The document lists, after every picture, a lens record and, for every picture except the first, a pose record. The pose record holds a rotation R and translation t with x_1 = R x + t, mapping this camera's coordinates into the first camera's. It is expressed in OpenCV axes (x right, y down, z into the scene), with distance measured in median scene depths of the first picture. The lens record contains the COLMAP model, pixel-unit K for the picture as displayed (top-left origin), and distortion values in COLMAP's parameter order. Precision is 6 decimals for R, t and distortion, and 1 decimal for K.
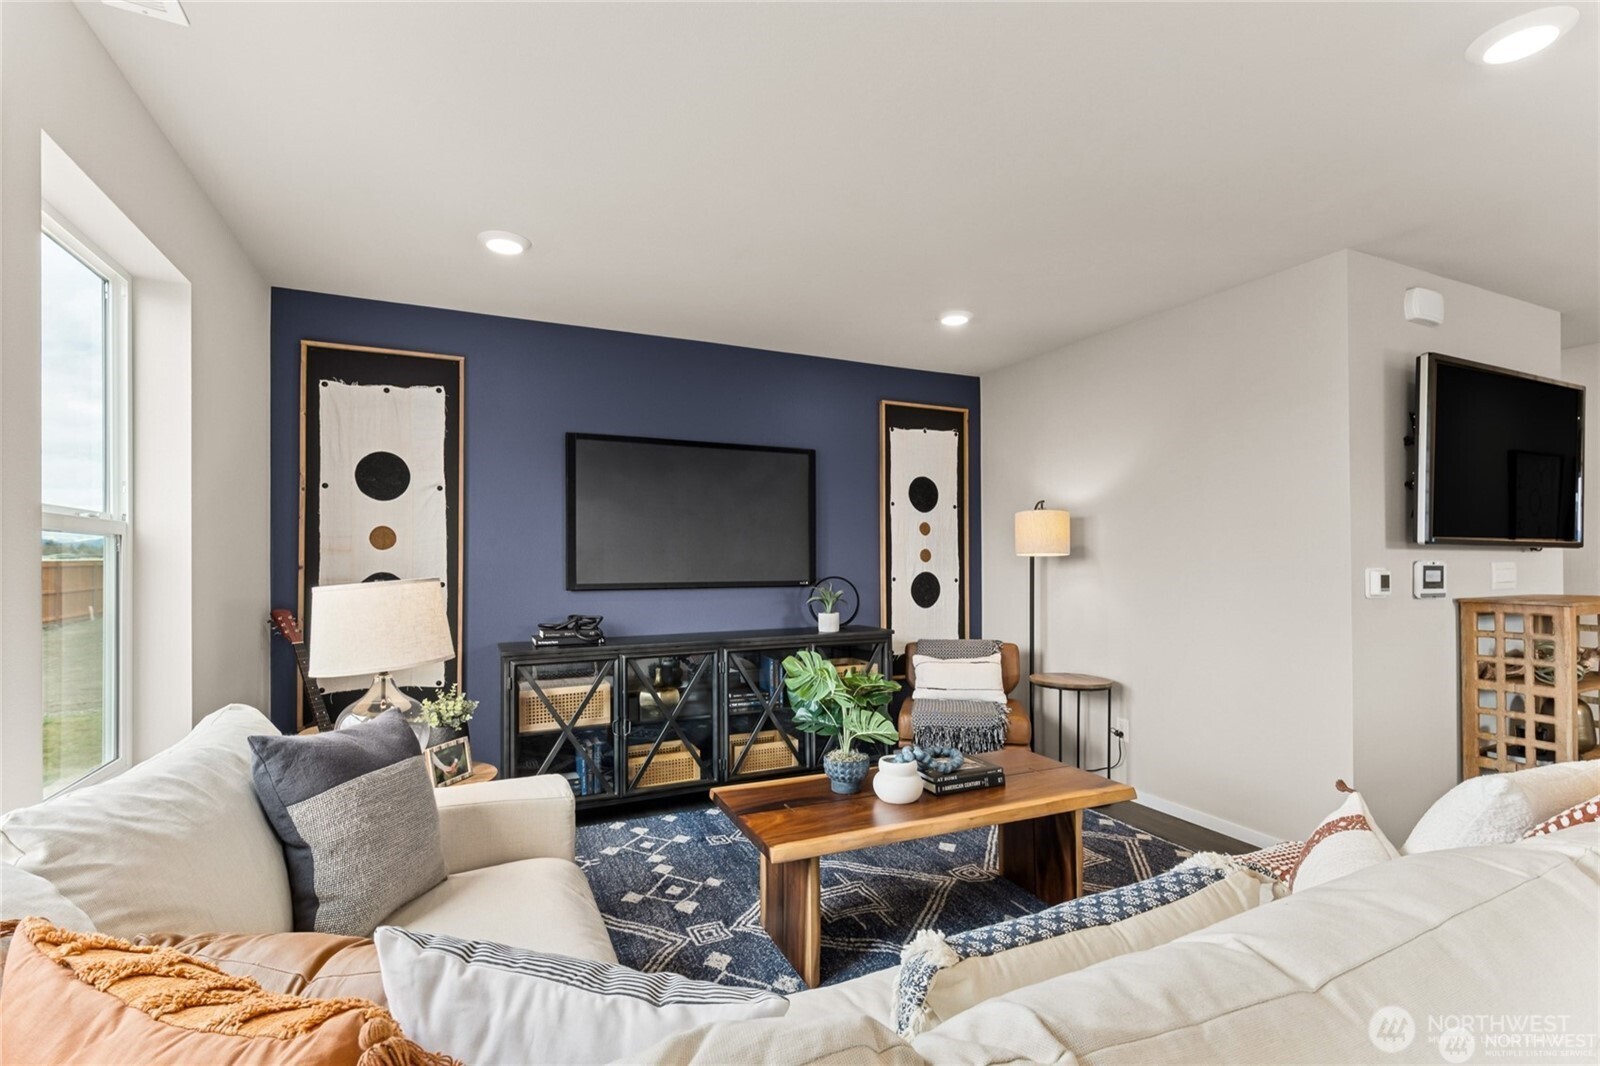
lens RADIAL K [[733.2, 0, 800.0], [0, 733.2, 549.5], [0, 0, 1]] dist [0.009619, -0.000377]
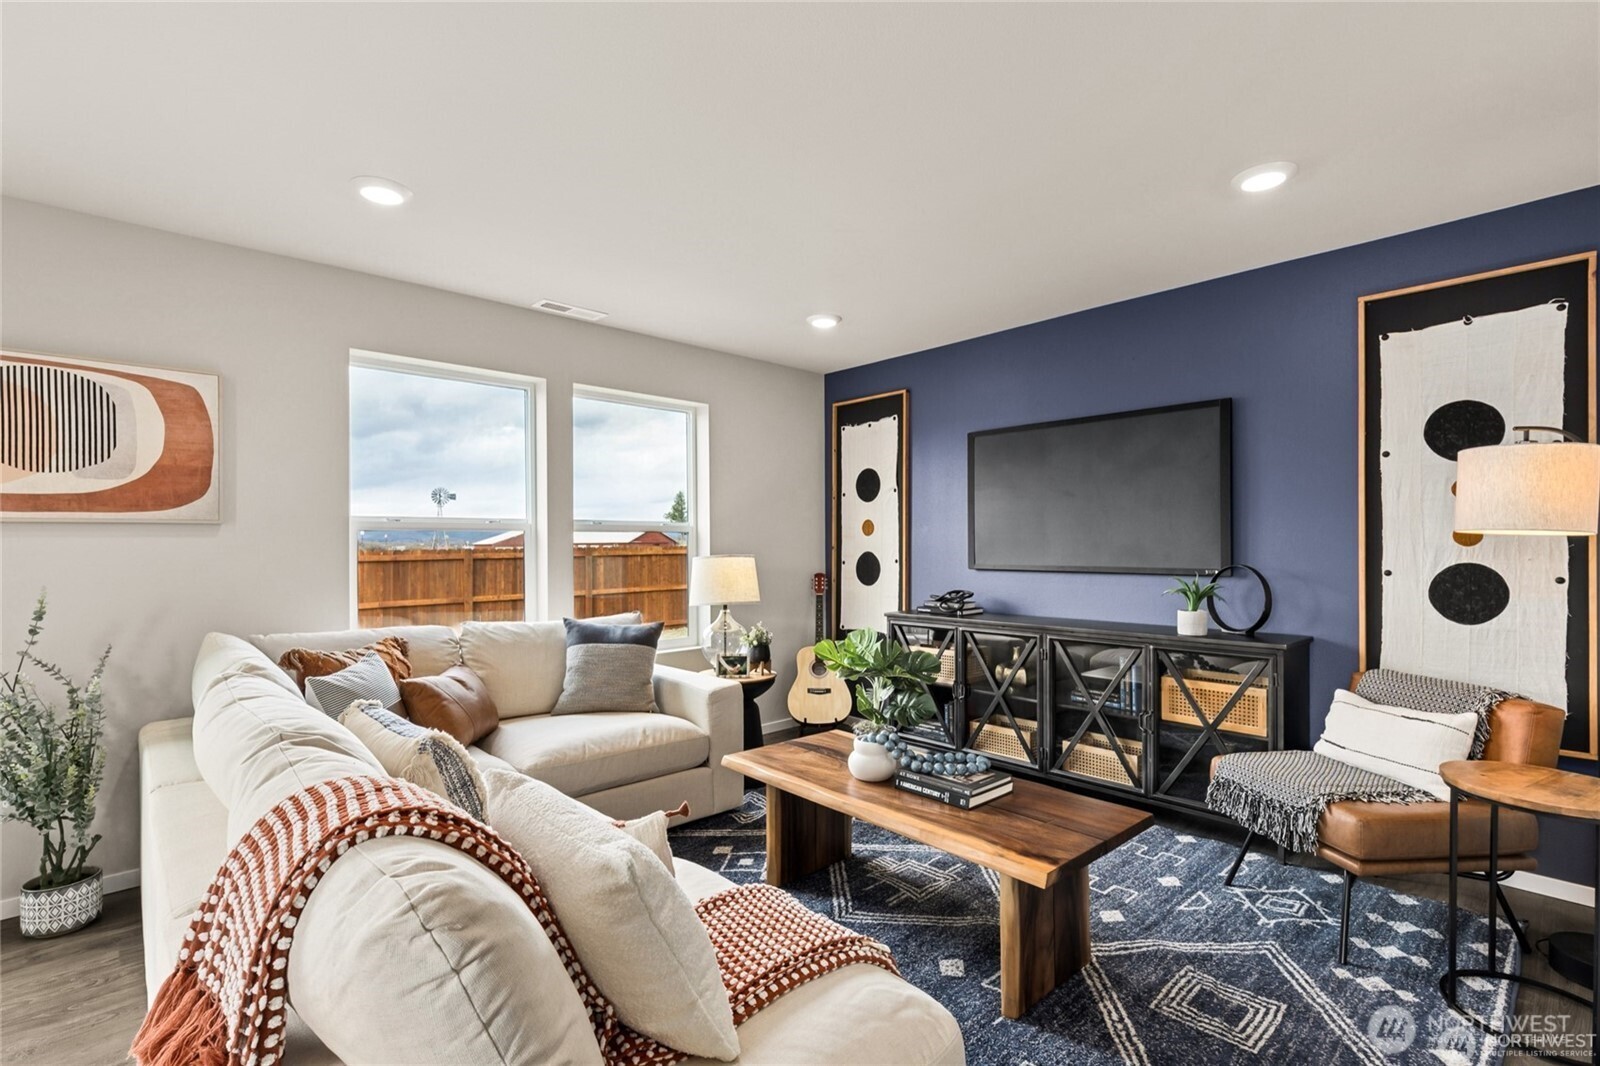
lens RADIAL K [[733.2, 0, 803.4], [0, 733.2, 539.9], [0, 0, 1]] dist [0.009619, -0.000377]
pose [[0.319275, -0.006955, -0.947637, 0.689553], [0.009728, 0.999944, -0.004062, 0.011366], [0.947612, -0.007922, 0.319325, 0.383437]]
